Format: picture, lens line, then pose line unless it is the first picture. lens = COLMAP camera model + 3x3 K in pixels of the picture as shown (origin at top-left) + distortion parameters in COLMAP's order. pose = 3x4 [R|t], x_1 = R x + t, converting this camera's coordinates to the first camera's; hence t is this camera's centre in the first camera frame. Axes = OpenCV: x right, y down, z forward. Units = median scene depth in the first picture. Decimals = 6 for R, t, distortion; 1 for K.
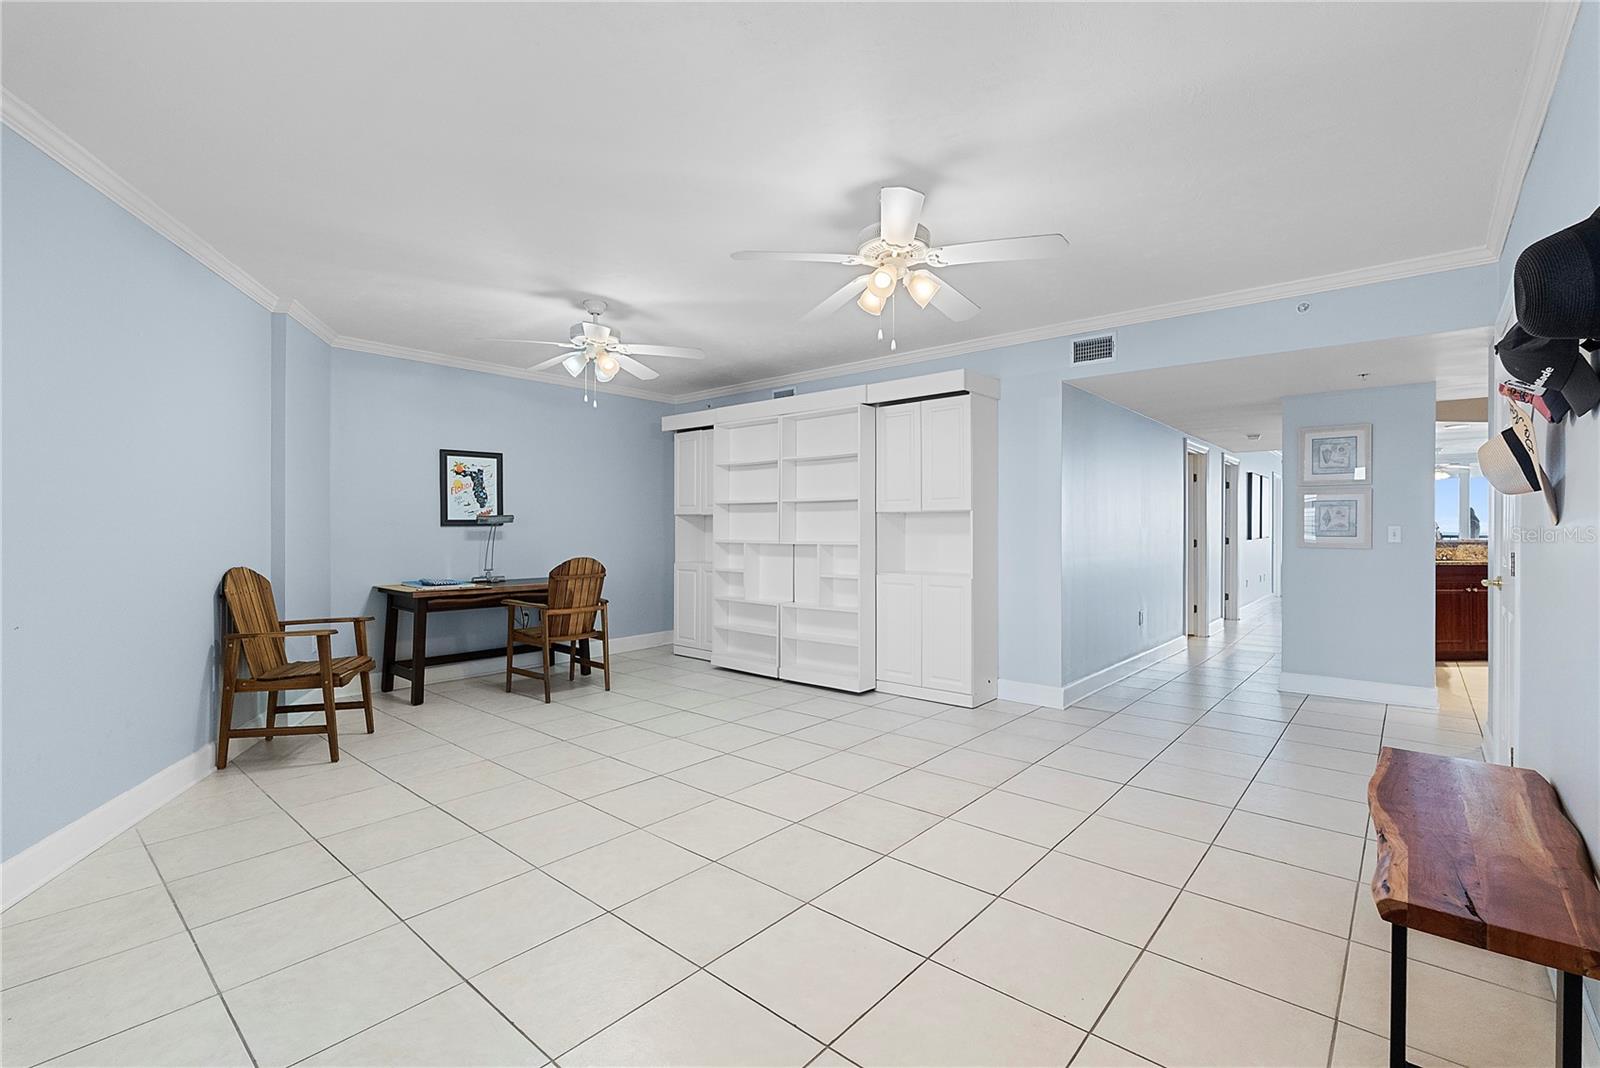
lens RADIAL K [[707.7, 0, 805.2], [0, 707.7, 528.0], [0, 0, 1]] dist [-0.005734, -0.000119]
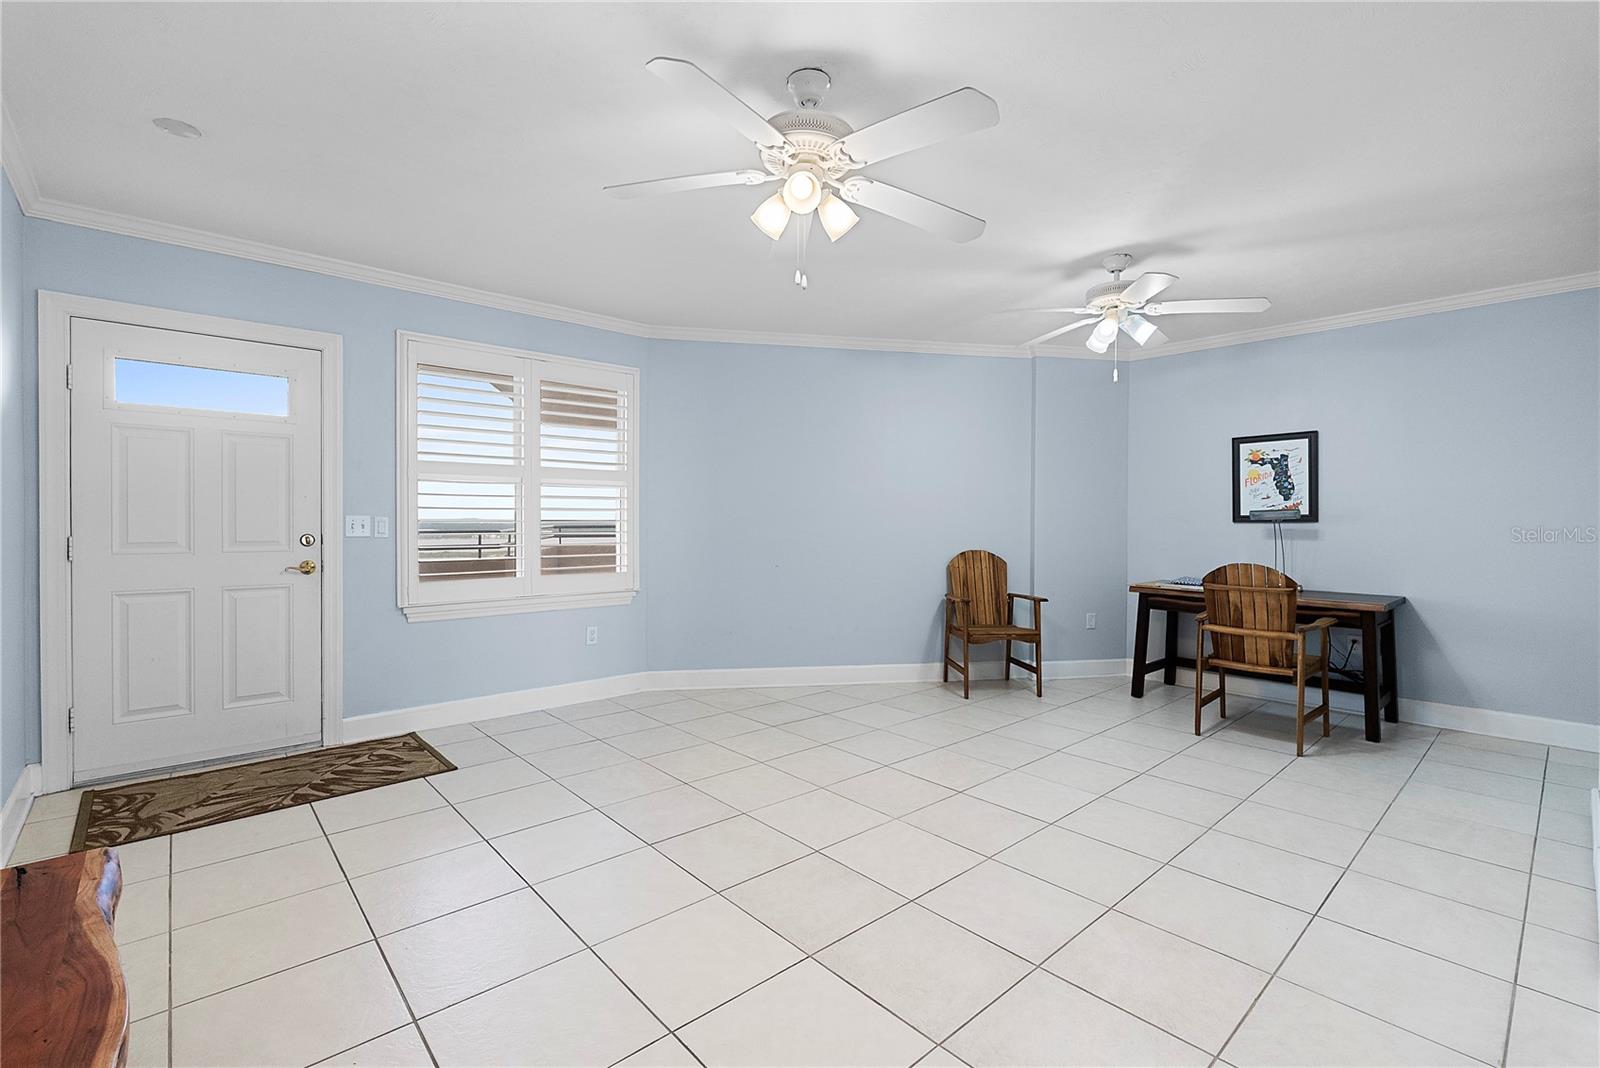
lens RADIAL K [[707.7, 0, 807.9], [0, 707.7, 524.0], [0, 0, 1]] dist [-0.005734, -0.000119]
pose [[-0.119713, 0.006711, -0.992786, 0.452280], [-0.008013, 0.999938, 0.007726, -0.003041], [0.992776, 0.008880, -0.119652, 0.564521]]
